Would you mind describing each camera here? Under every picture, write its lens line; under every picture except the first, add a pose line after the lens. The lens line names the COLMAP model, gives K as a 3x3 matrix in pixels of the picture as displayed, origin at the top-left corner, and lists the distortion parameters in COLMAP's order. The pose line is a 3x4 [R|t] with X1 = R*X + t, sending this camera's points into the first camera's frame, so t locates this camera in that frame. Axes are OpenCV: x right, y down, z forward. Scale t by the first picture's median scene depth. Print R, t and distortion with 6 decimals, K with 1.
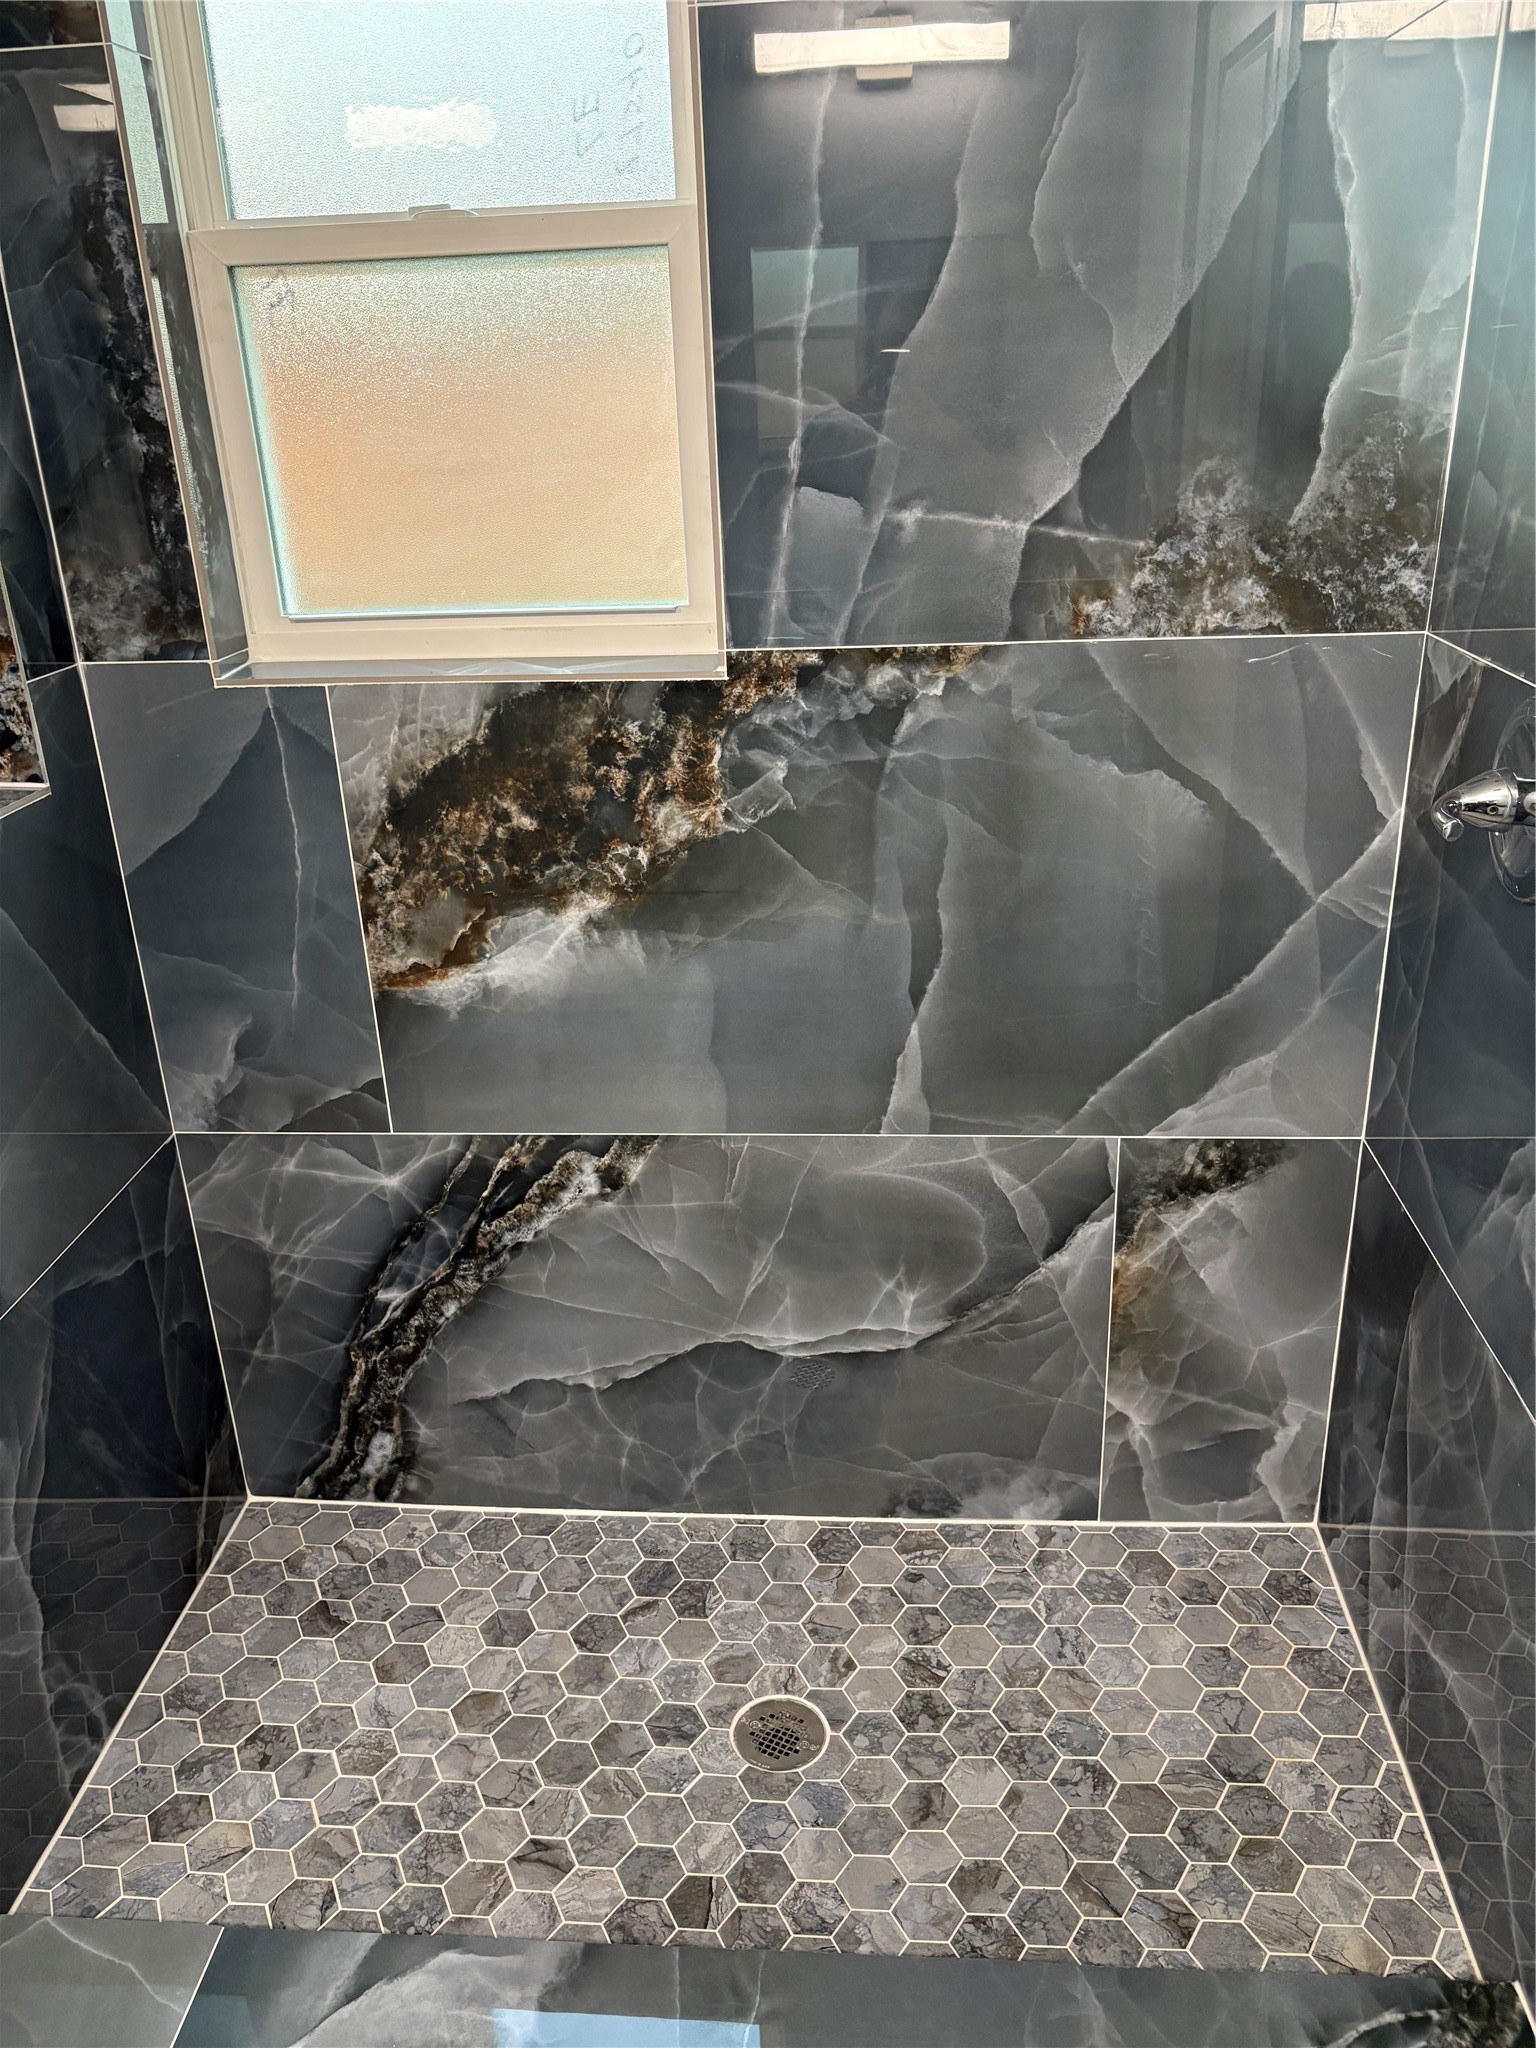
lens RADIAL K [[1456.4, 0, 768.0], [0, 1456.4, 1024.0], [0, 0, 1]] dist [0.036966, -0.092974]
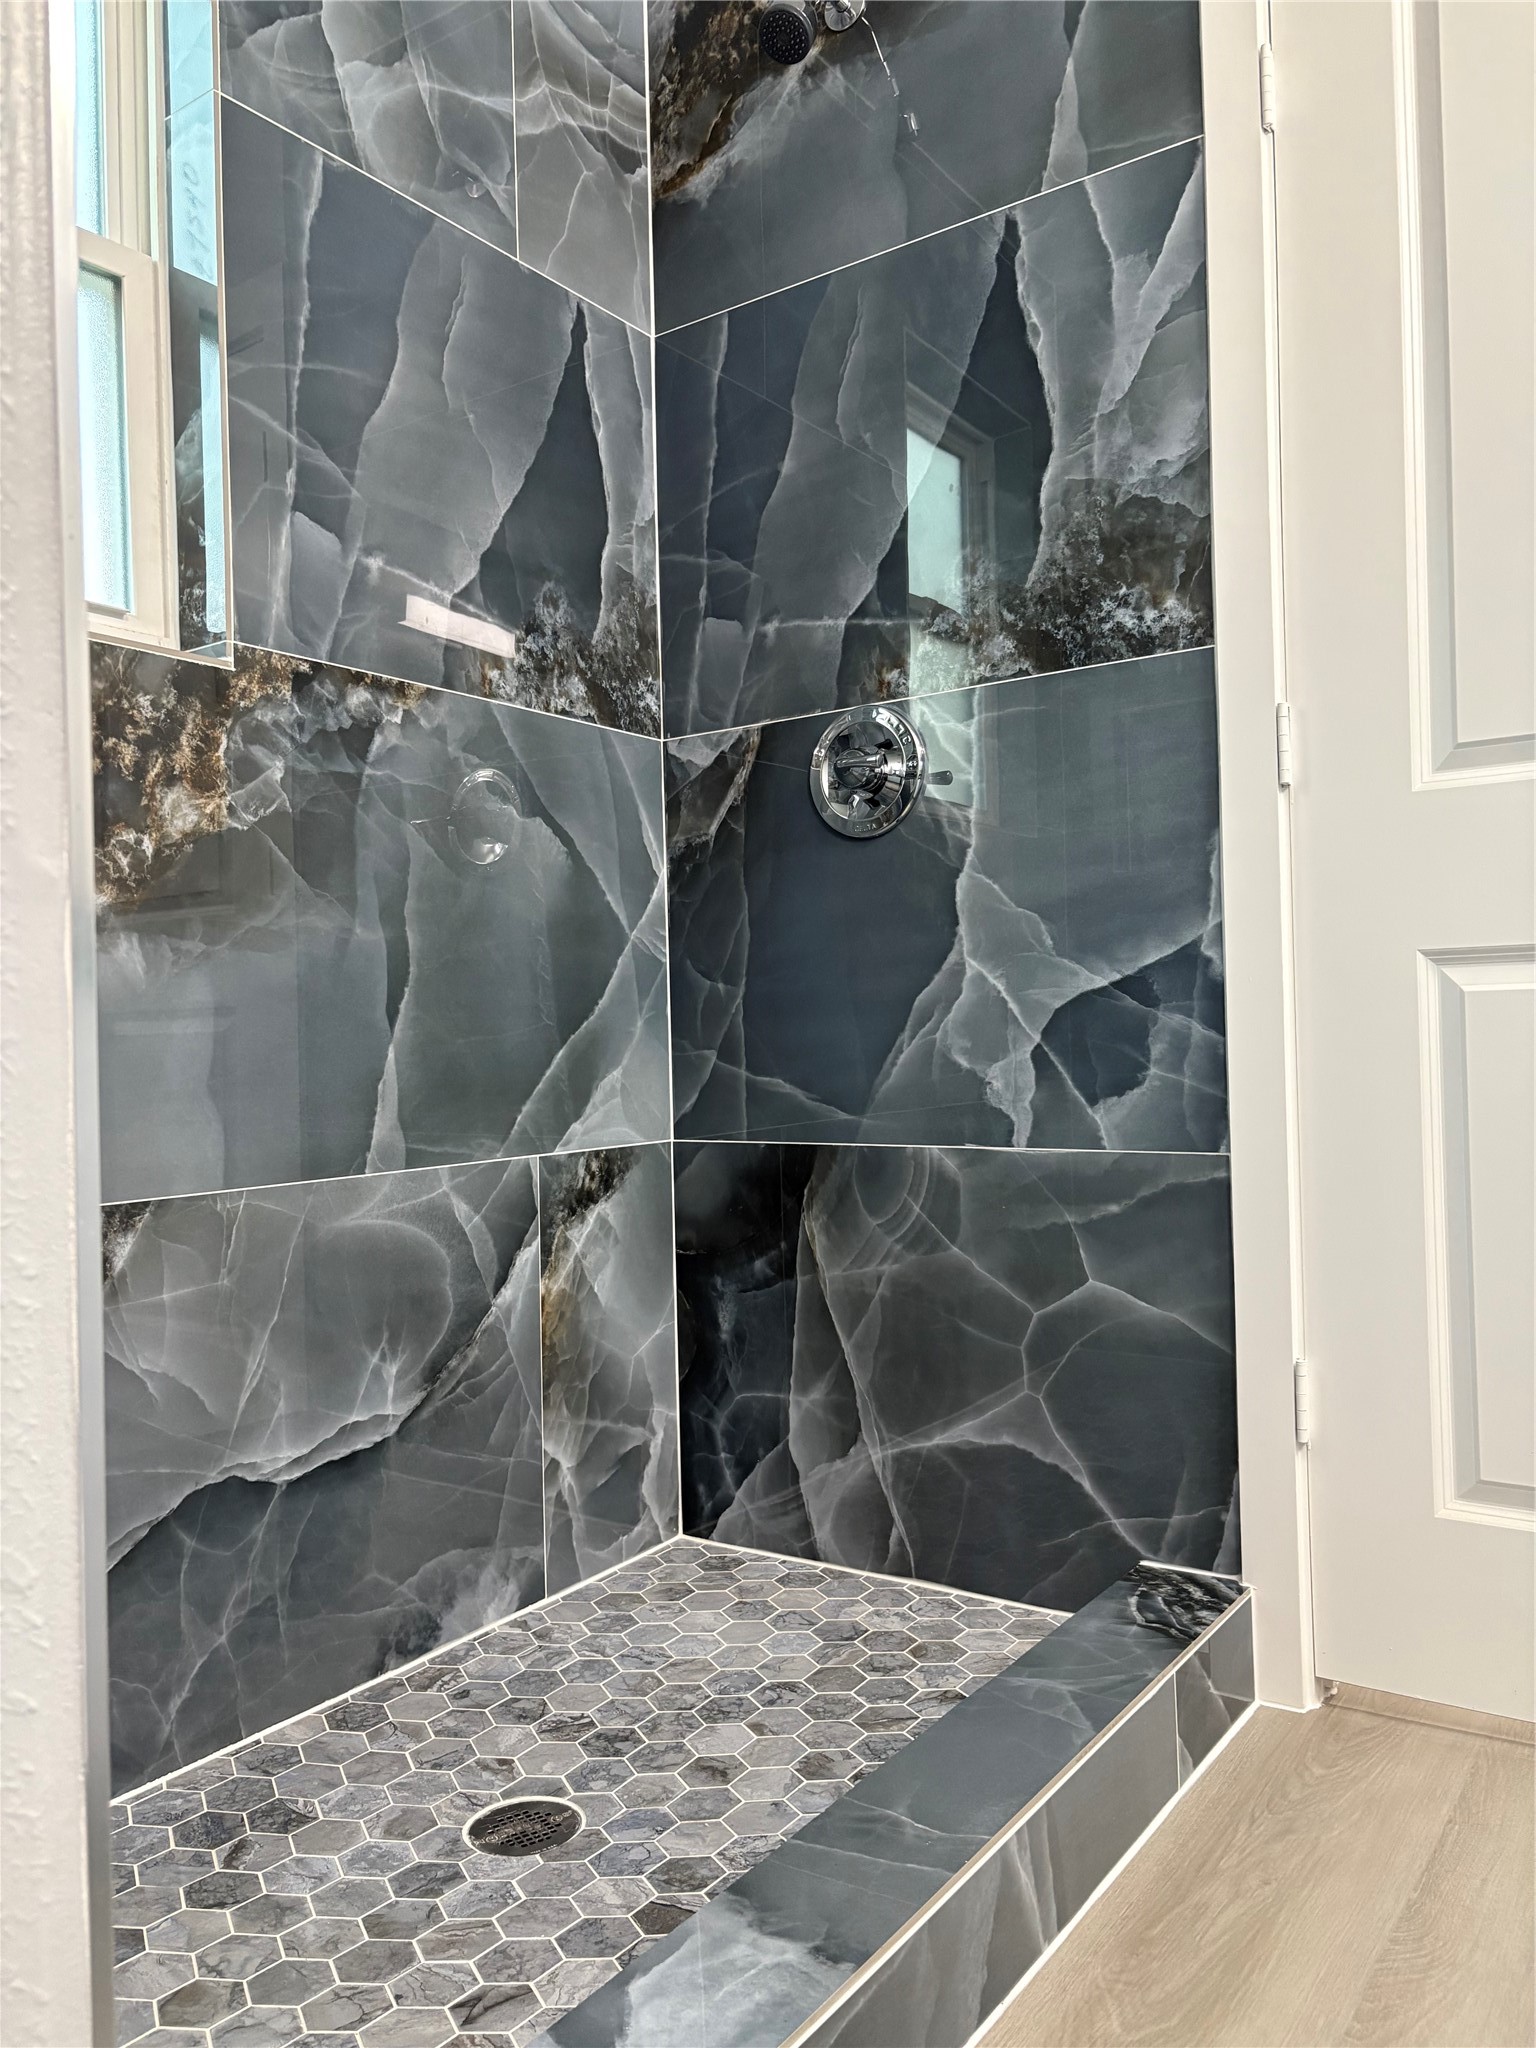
lens RADIAL K [[1535.6, 0, 774.9], [0, 1535.6, 1003.5], [0, 0, 1]] dist [-0.003739, -0.108146]
pose [[0.495420, 0.036846, 0.867872, -0.678963], [0.317105, 0.922477, -0.220182, 0.287150], [-0.808705, 0.384289, 0.445329, 0.320964]]
